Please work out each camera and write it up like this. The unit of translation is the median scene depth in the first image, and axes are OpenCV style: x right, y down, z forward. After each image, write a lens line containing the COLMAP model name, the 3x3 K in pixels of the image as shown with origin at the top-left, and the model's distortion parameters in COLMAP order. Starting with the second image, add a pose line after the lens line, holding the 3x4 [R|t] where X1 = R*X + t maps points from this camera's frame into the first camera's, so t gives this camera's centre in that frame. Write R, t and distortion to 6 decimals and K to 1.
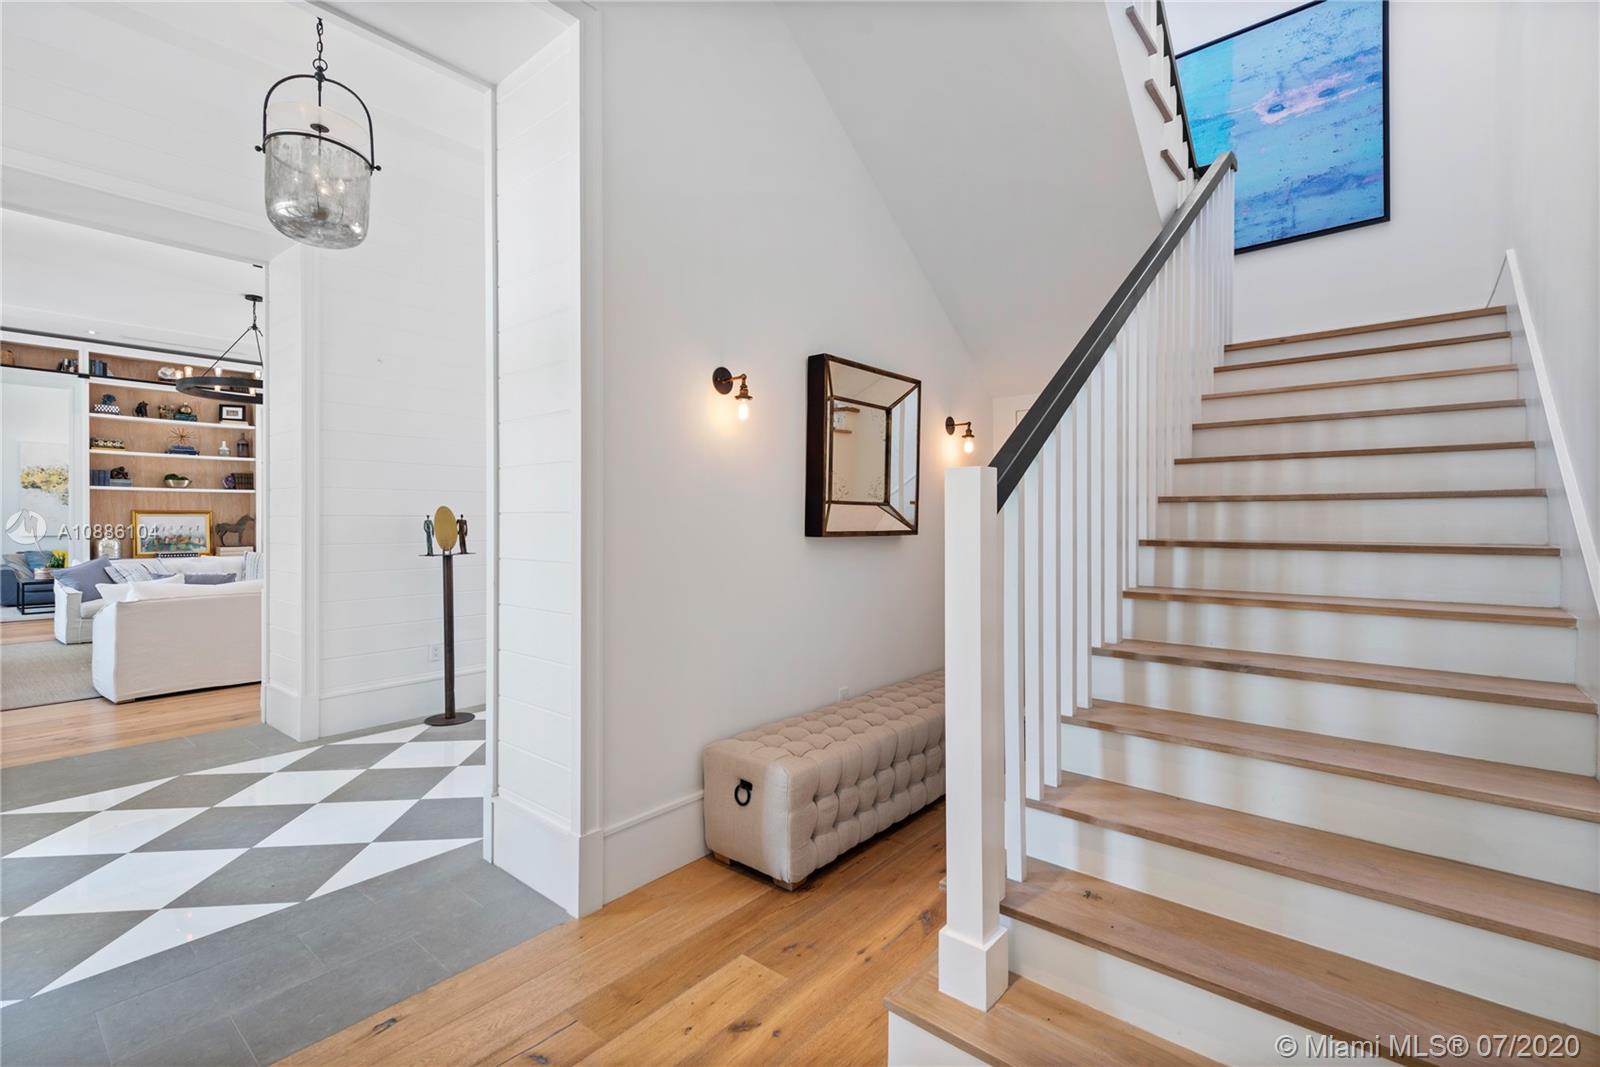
lens RADIAL K [[715.0, 0, 797.3], [0, 715.0, 523.6], [0, 0, 1]] dist [0.018231, -0.006510]
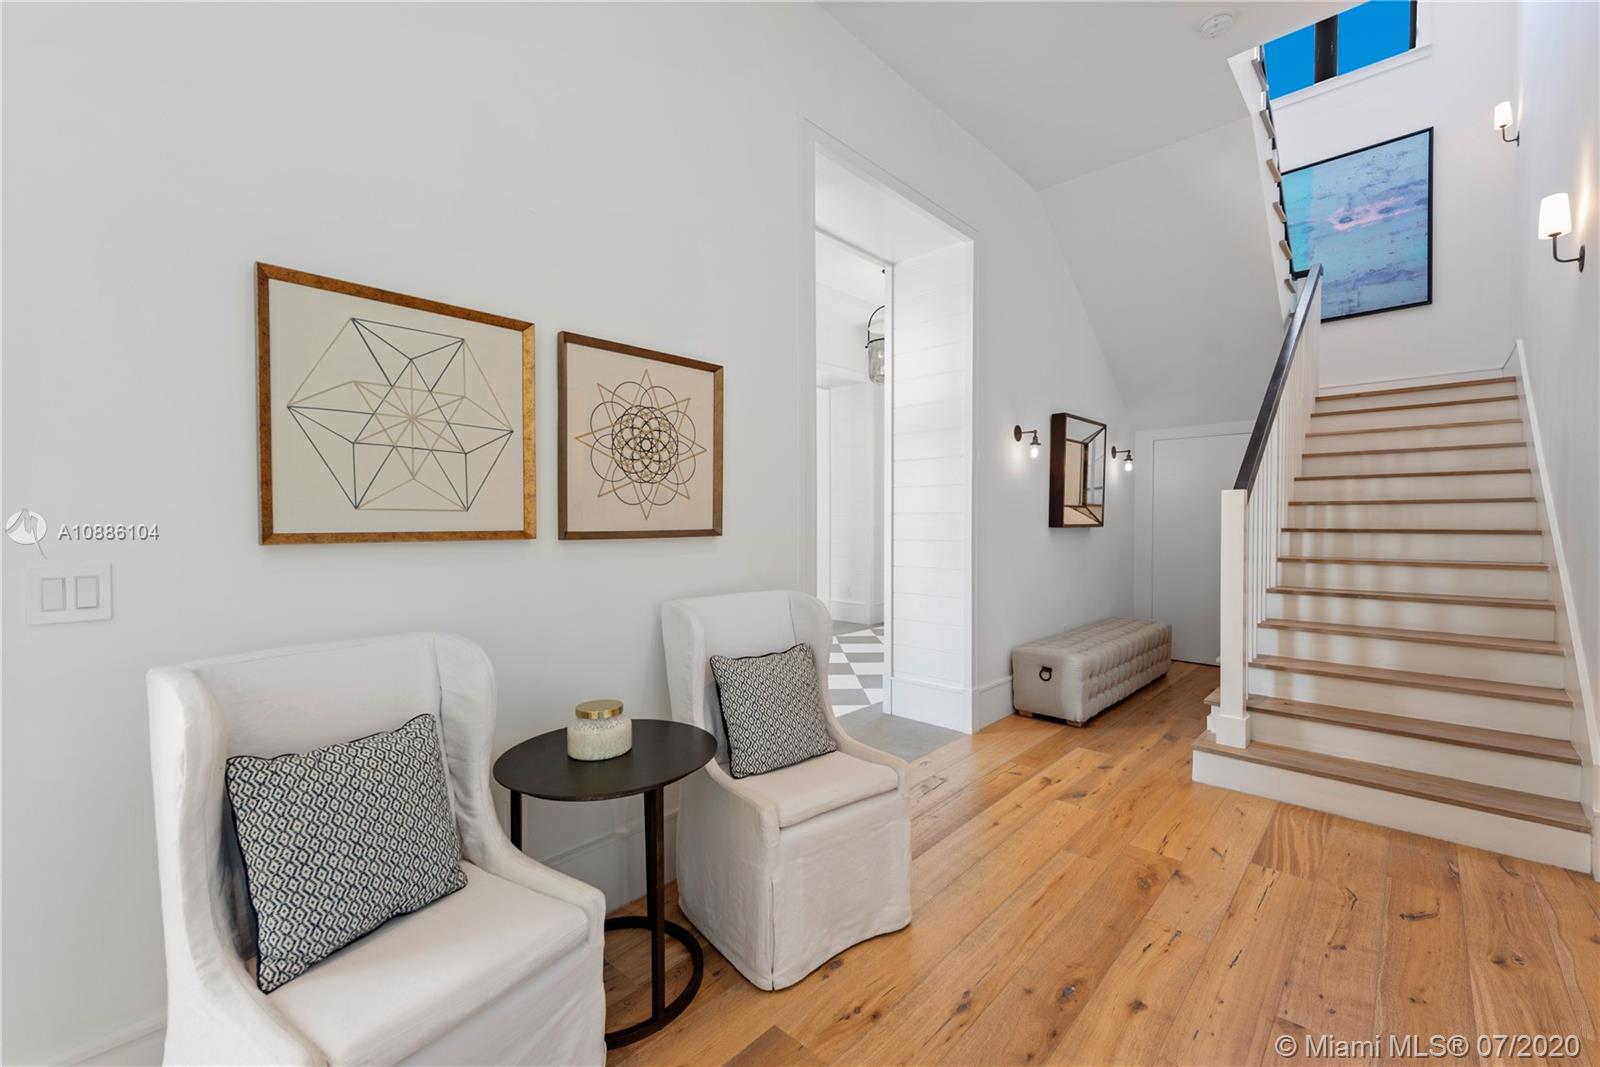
lens RADIAL K [[661.9, 0, 800.0], [0, 661.9, 533.5], [0, 0, 1]] dist [0.016532, -0.003913]
pose [[0.998904, -0.001341, -0.046793, -0.508001], [0.002111, 0.999863, 0.016418, 0.007004], [0.046764, -0.016499, 0.998770, -0.537212]]
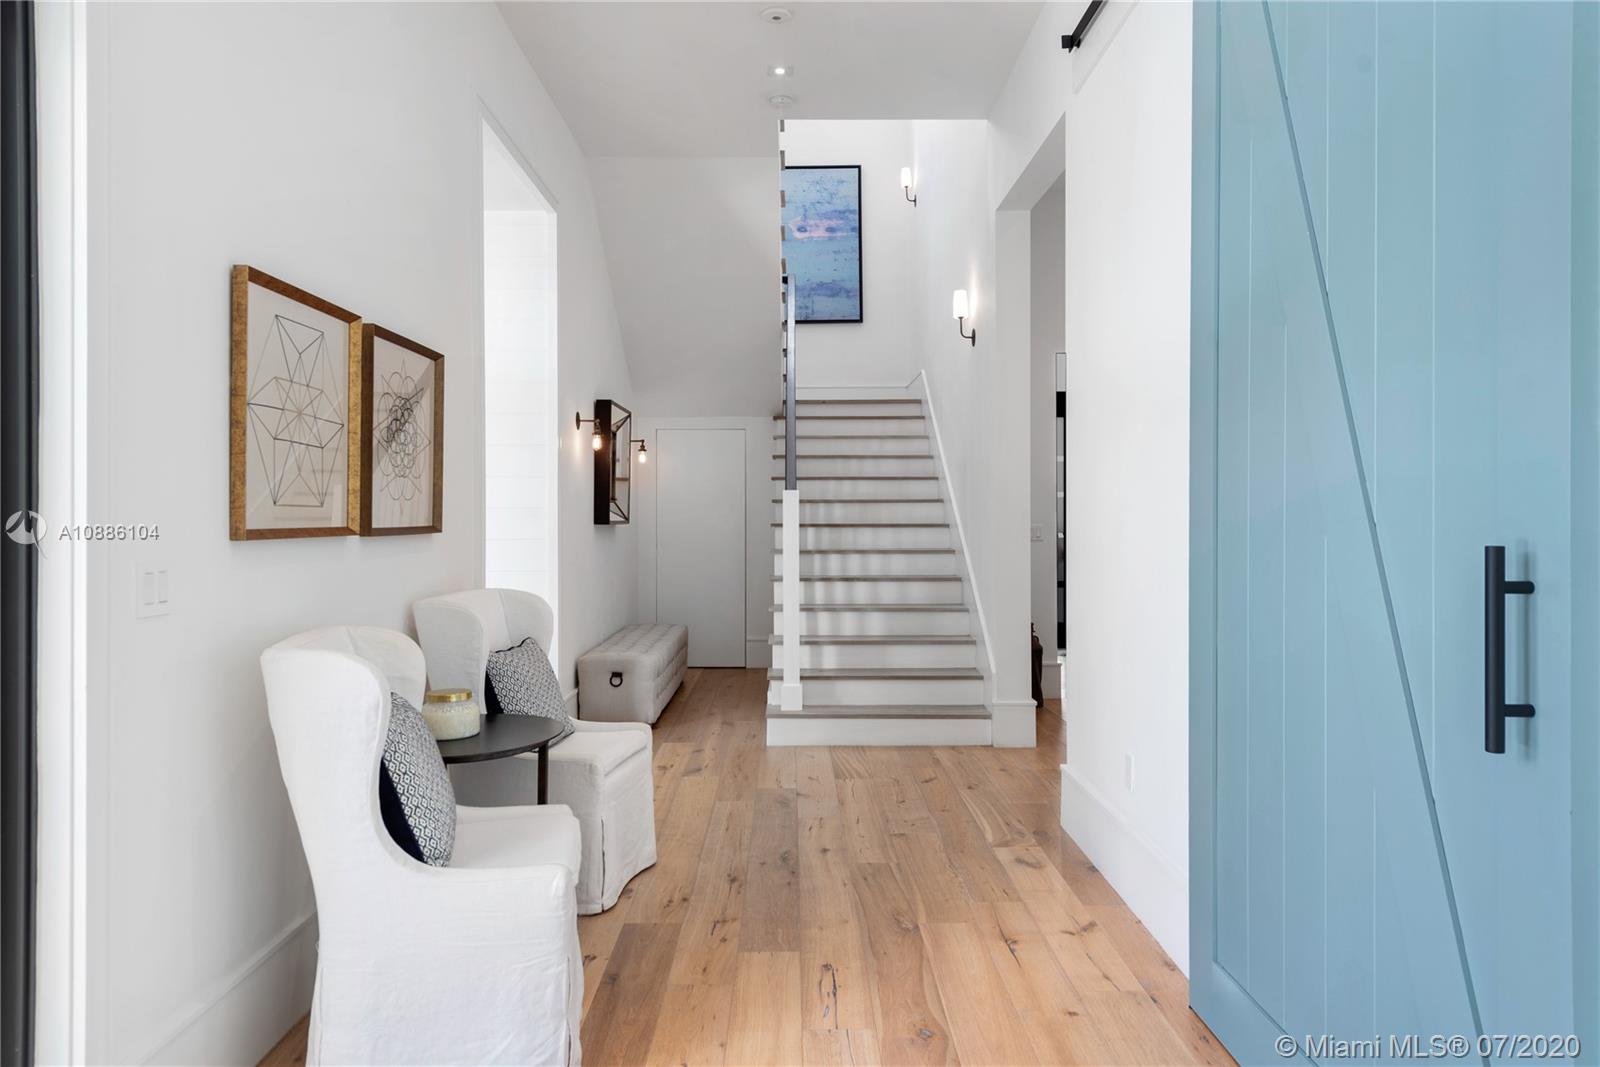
lens RADIAL K [[1055.4, 0, 794.7], [0, 1055.4, 515.2], [0, 0, 1]] dist [0.046614, -0.000175]
pose [[0.760567, -0.002048, 0.649256, -1.140559], [0.005001, 0.999984, -0.002704, 0.008101], [-0.649240, 0.005303, 0.760565, -0.945427]]
